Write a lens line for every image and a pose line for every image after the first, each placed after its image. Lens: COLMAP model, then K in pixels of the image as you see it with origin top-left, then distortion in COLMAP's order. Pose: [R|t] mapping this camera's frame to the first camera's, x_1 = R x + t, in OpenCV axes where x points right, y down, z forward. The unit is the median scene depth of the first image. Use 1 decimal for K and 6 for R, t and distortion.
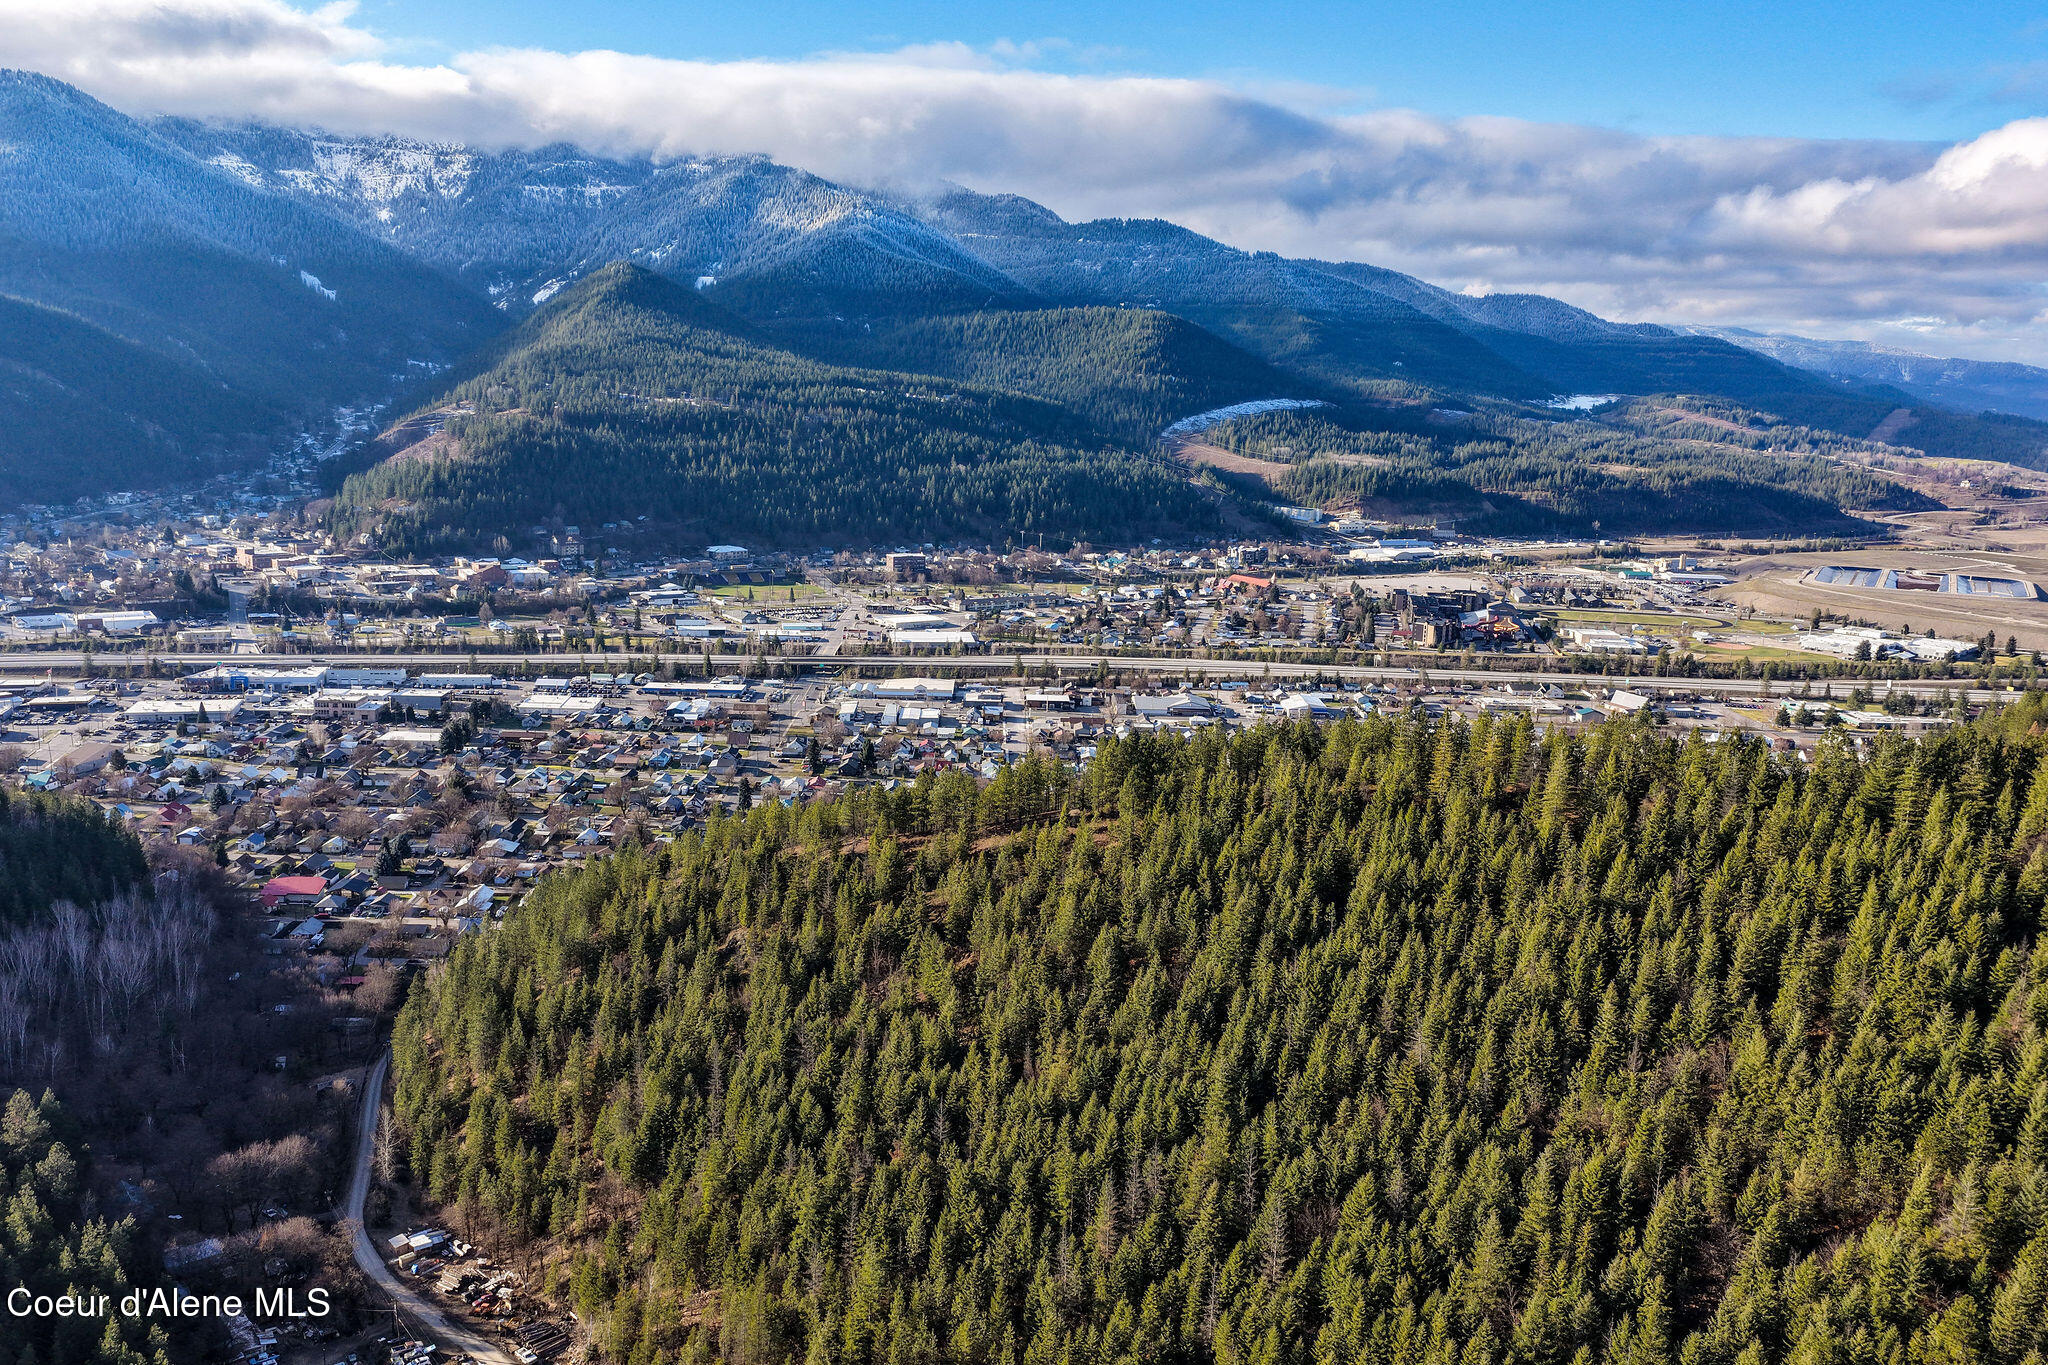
lens RADIAL K [[1687.2, 0, 1017.9], [0, 1687.2, 675.6], [0, 0, 1]] dist [-0.017445, 0.040061]
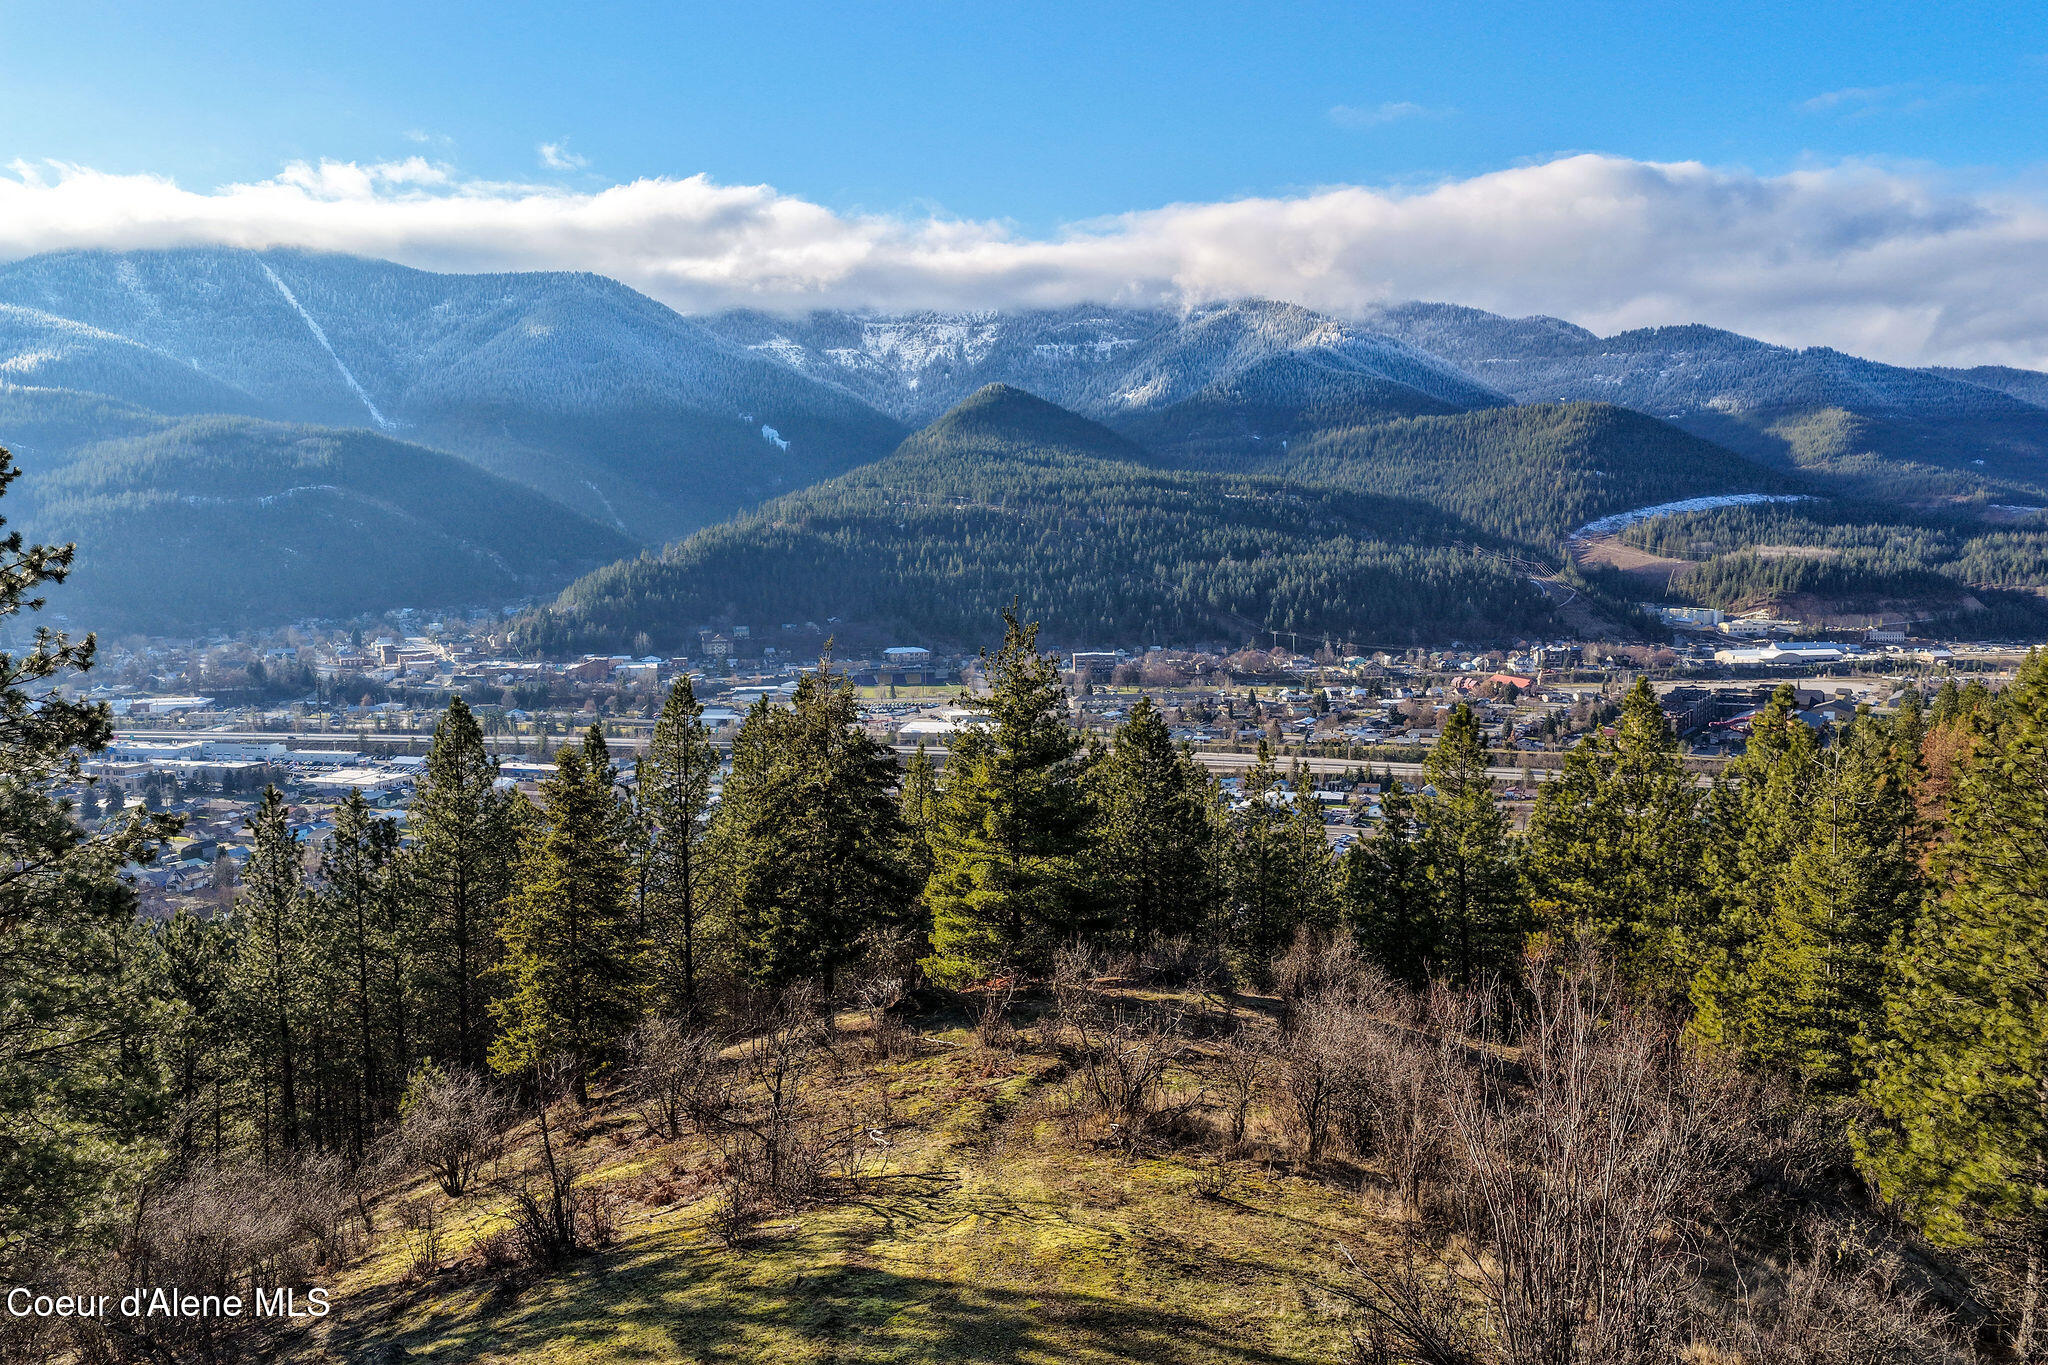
lens RADIAL K [[1687.2, 0, 1030.1], [0, 1687.2, 690.1], [0, 0, 1]] dist [-0.017445, 0.040061]
pose [[0.932405, -0.005341, -0.361376, 0.082063], [-0.028480, 0.995696, -0.088199, 0.008633], [0.360292, 0.092529, 0.928239, 0.079141]]
